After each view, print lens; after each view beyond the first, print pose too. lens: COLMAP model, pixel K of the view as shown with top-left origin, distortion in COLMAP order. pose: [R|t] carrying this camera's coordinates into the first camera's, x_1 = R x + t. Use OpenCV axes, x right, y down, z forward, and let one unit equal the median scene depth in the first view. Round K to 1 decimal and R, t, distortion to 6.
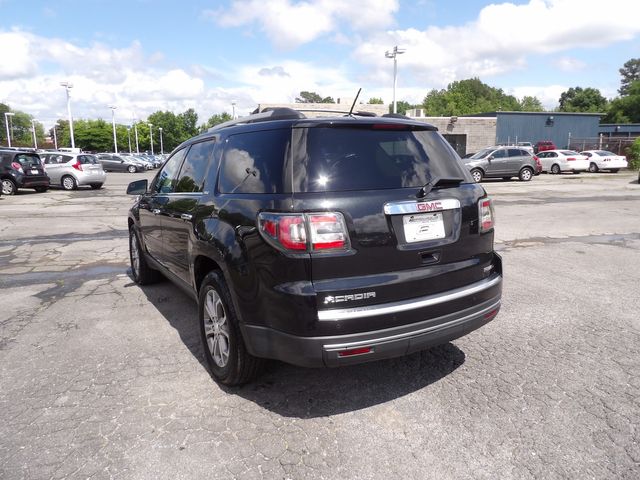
lens RADIAL K [[451.8, 0, 324.9], [0, 451.8, 238.7], [0, 0, 1]] dist [-0.028258, 0.029640]
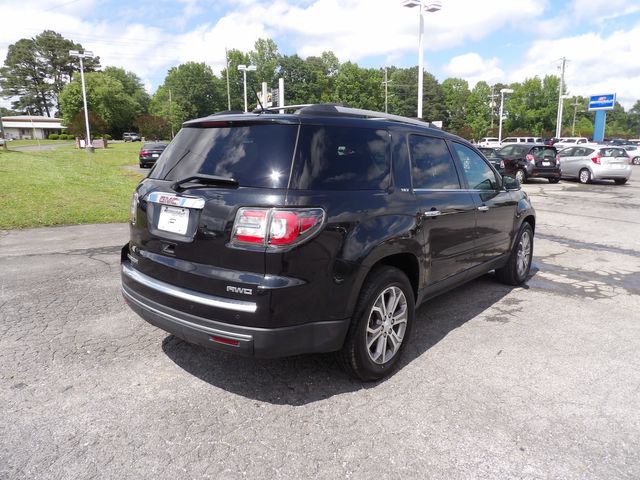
lens RADIAL K [[451.8, 0, 325.4], [0, 451.8, 235.0], [0, 0, 1]] dist [-0.028258, 0.029640]
pose [[0.315405, 0.176455, -0.932407, 0.421895], [-0.168218, 0.977395, 0.128066, -0.059059], [0.933929, 0.116455, 0.337958, 0.310144]]
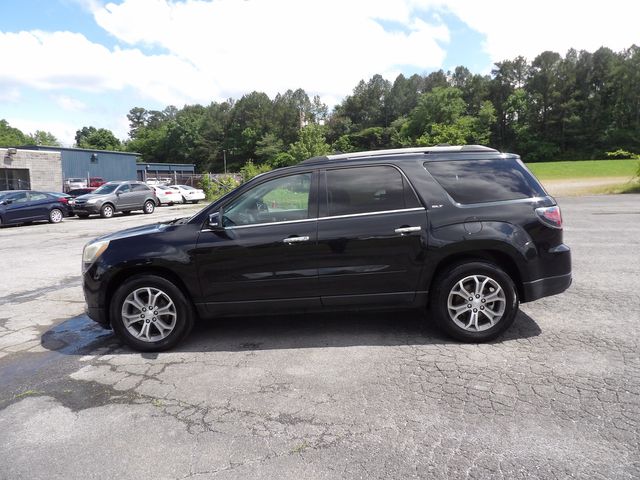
lens RADIAL K [[451.8, 0, 321.7], [0, 451.8, 241.8], [0, 0, 1]] dist [-0.028258, 0.029640]
pose [[0.550812, -0.107719, 0.827649, -0.595173], [0.168119, 0.985630, 0.016394, -0.032143], [-0.817522, 0.130113, 0.561006, 0.221170]]
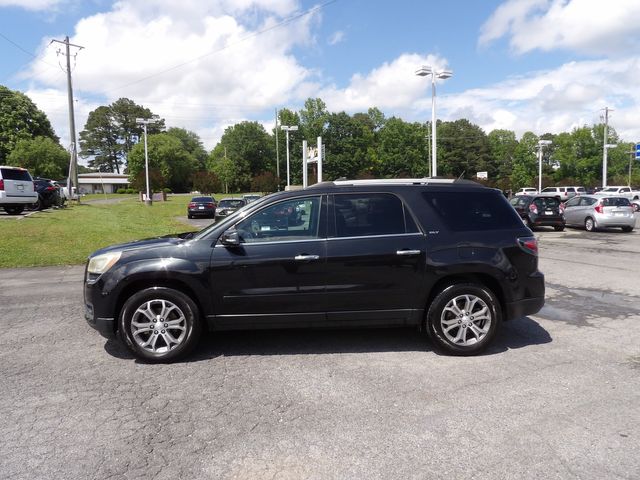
lens RADIAL K [[451.8, 0, 323.5], [0, 451.8, 235.1], [0, 0, 1]] dist [-0.028258, 0.029640]
pose [[0.203873, 0.072220, -0.976330, 0.689490], [-0.165089, 0.985530, 0.038427, -0.080759], [0.964977, 0.153348, 0.212846, 0.401971]]
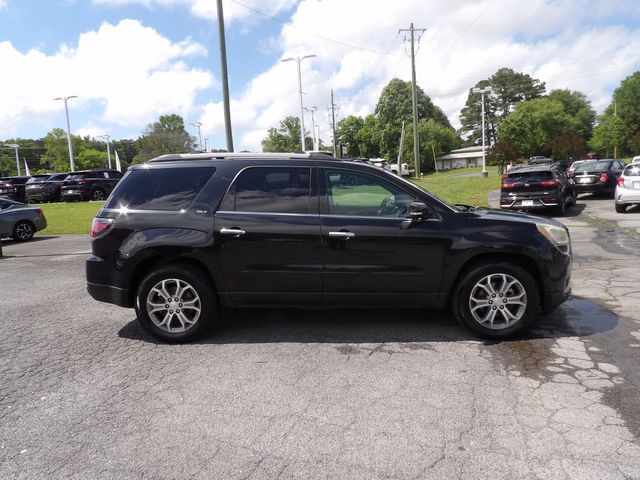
lens RADIAL K [[451.8, 0, 323.5], [0, 451.8, 237.1], [0, 0, 1]] dist [-0.028258, 0.029640]
pose [[-0.575894, 0.124181, -0.808038, 0.418745], [-0.095747, 0.971348, 0.217519, -0.155867], [0.811898, 0.202635, -0.547504, 0.900079]]
